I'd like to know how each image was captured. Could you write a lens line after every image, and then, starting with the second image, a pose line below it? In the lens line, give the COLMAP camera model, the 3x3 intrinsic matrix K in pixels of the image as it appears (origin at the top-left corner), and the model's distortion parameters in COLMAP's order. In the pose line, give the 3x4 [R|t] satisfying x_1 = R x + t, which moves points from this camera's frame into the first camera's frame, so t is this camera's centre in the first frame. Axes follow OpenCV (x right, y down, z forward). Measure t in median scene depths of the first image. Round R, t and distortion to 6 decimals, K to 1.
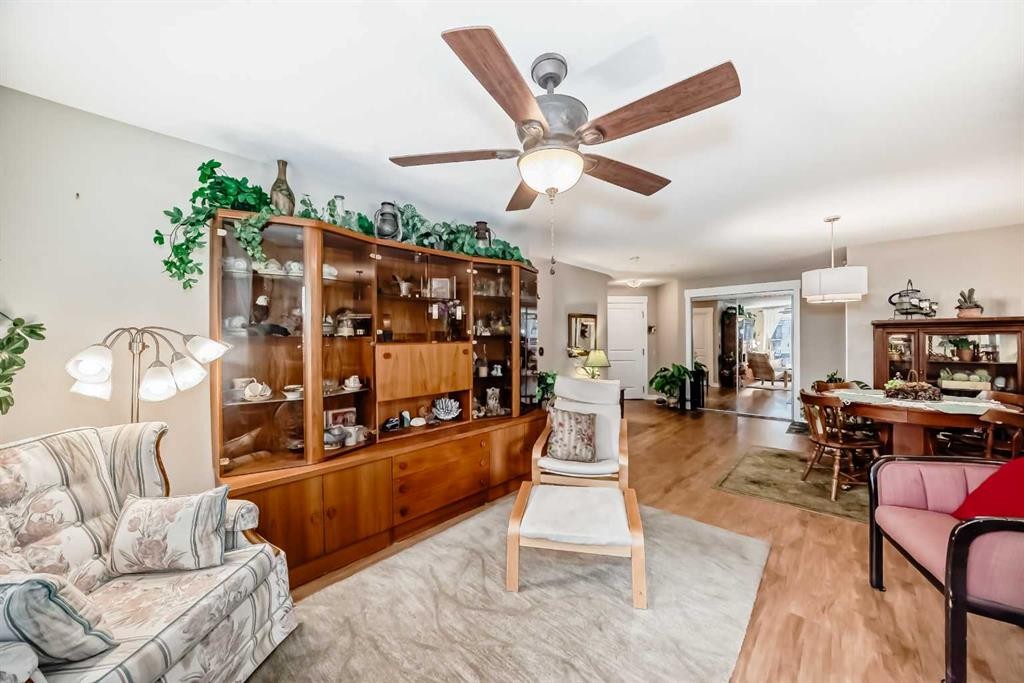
lens RADIAL K [[362.7, 0, 520.6], [0, 362.7, 334.1], [0, 0, 1]] dist [-0.026063, 0.007384]
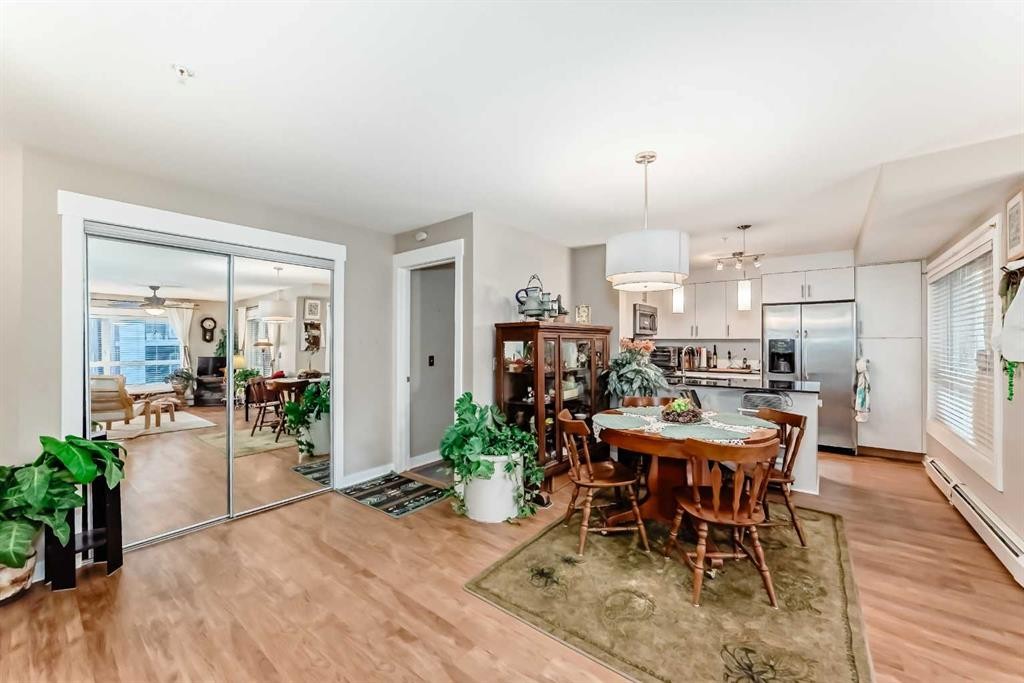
lens RADIAL K [[394.6, 0, 523.9], [0, 394.6, 335.9], [0, 0, 1]] dist [0.000350, 0.000093]
pose [[-0.094973, 0.018880, 0.995301, 0.175167], [-0.010333, 0.999748, -0.019951, 0.010028], [-0.995426, -0.012179, -0.094754, 1.213022]]
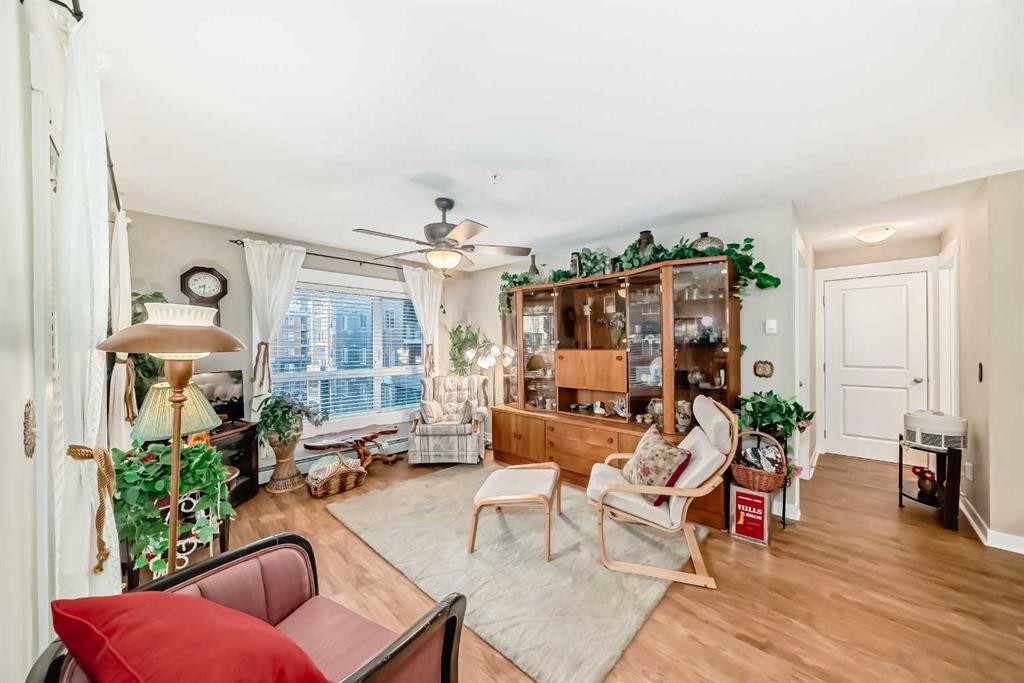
lens RADIAL K [[358.1, 0, 518.0], [0, 358.1, 347.5], [0, 0, 1]] dist [-0.025264, 0.006820]
pose [[-0.017779, 0.008239, -0.999808, 0.797747], [0.017131, 0.999822, 0.007935, 0.001253], [0.999695, -0.016986, -0.017917, 0.583870]]
